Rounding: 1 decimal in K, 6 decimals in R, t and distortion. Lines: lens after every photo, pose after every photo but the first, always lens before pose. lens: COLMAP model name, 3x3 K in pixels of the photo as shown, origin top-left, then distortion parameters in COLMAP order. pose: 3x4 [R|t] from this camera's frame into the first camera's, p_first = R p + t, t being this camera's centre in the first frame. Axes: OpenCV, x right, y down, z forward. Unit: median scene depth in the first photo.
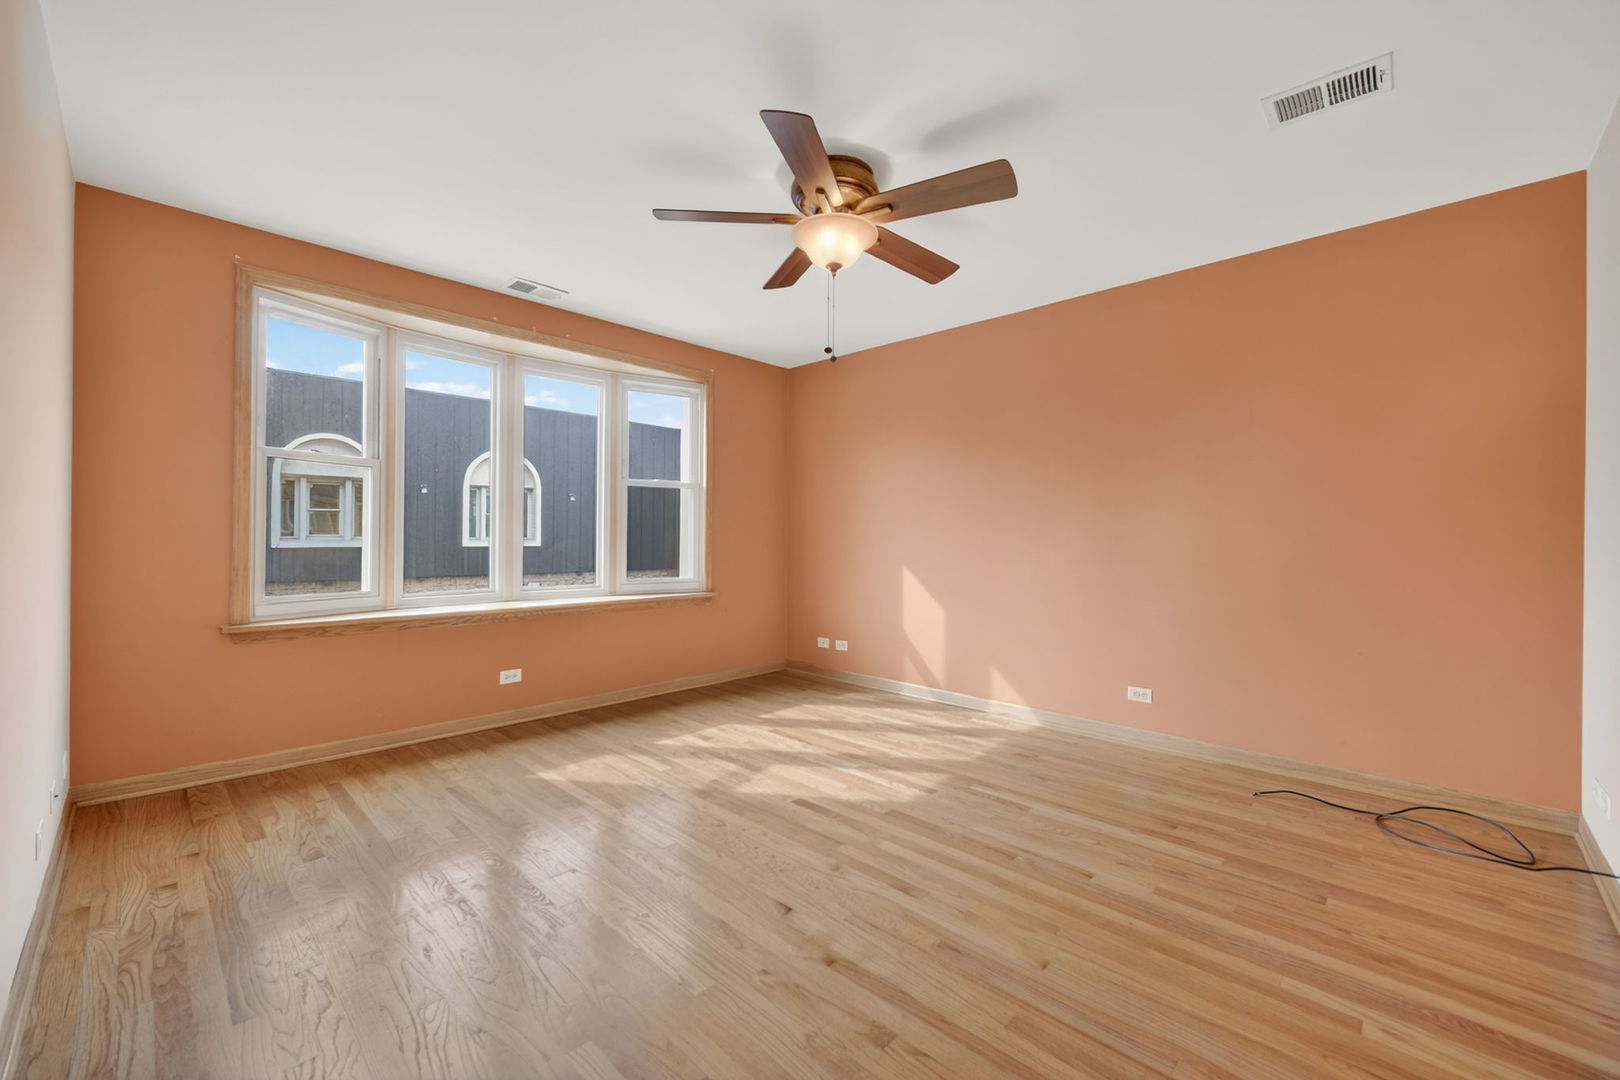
lens RADIAL K [[656.9, 0, 819.2], [0, 656.9, 516.8], [0, 0, 1]] dist [-0.001020, -0.000091]
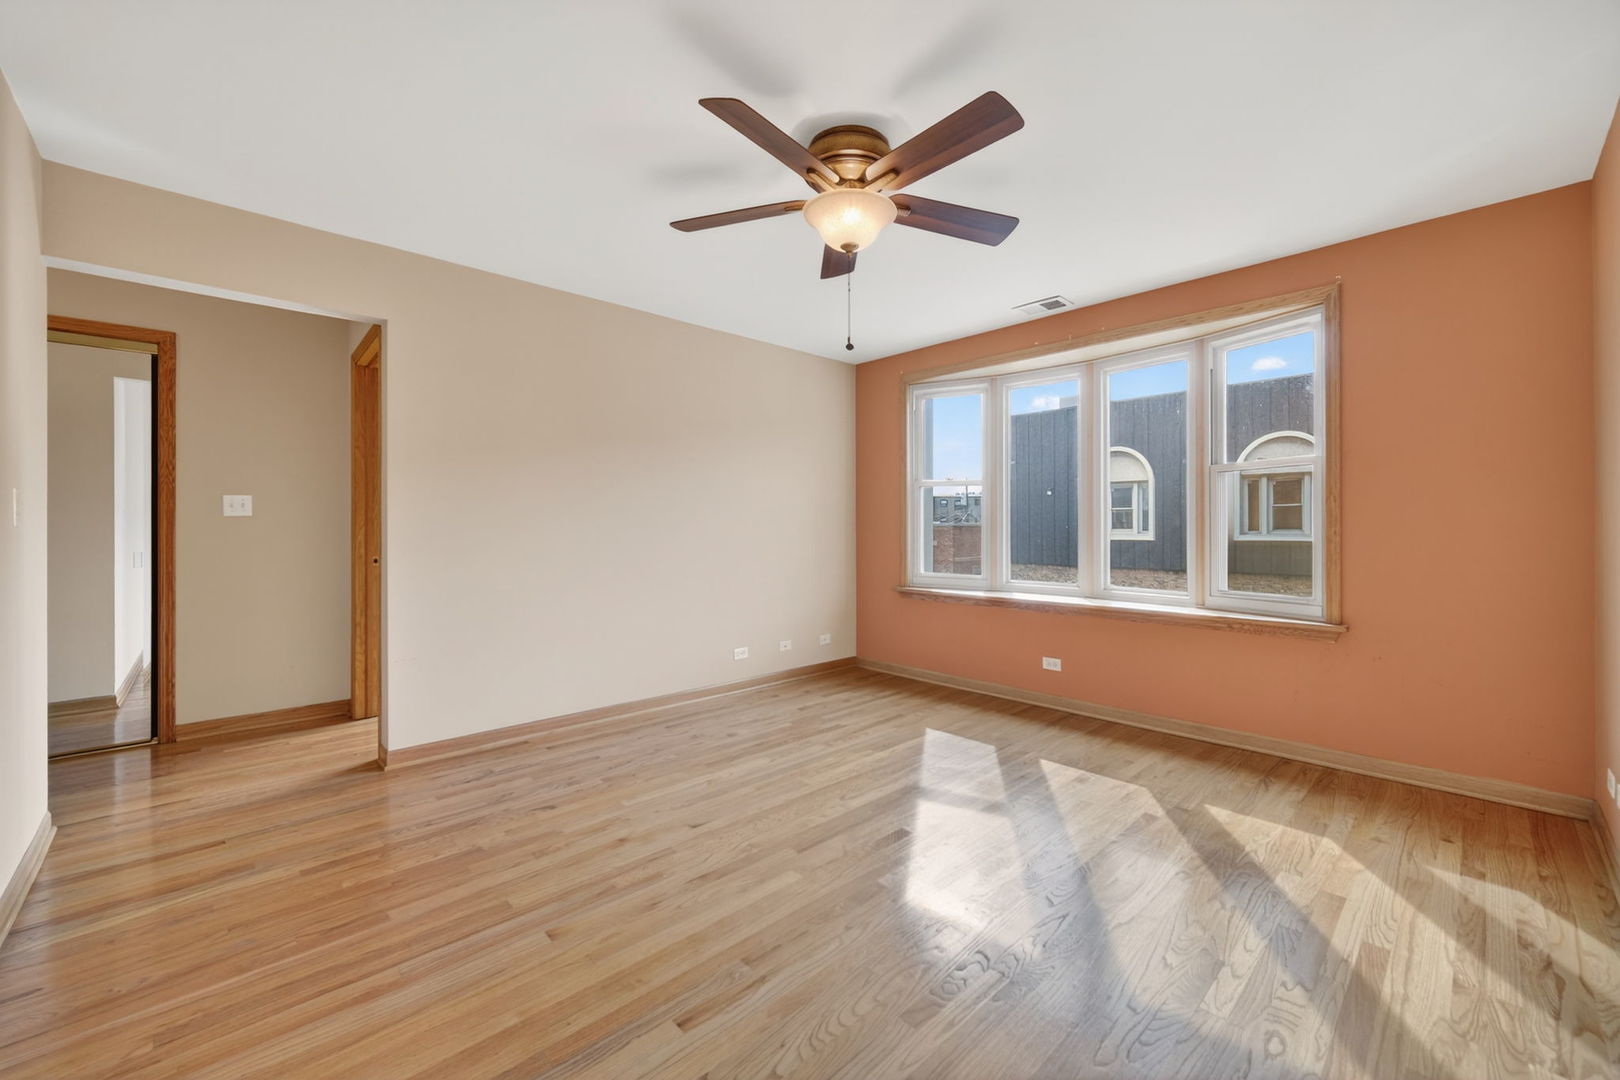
lens RADIAL K [[629.5, 0, 810.9], [0, 629.5, 523.9], [0, 0, 1]] dist [0.014352, 0.000058]
pose [[-0.043737, -0.009995, -0.998993, 0.593821], [0.036554, 0.999264, -0.011598, 0.005603], [0.998374, -0.037024, -0.043339, 0.638431]]
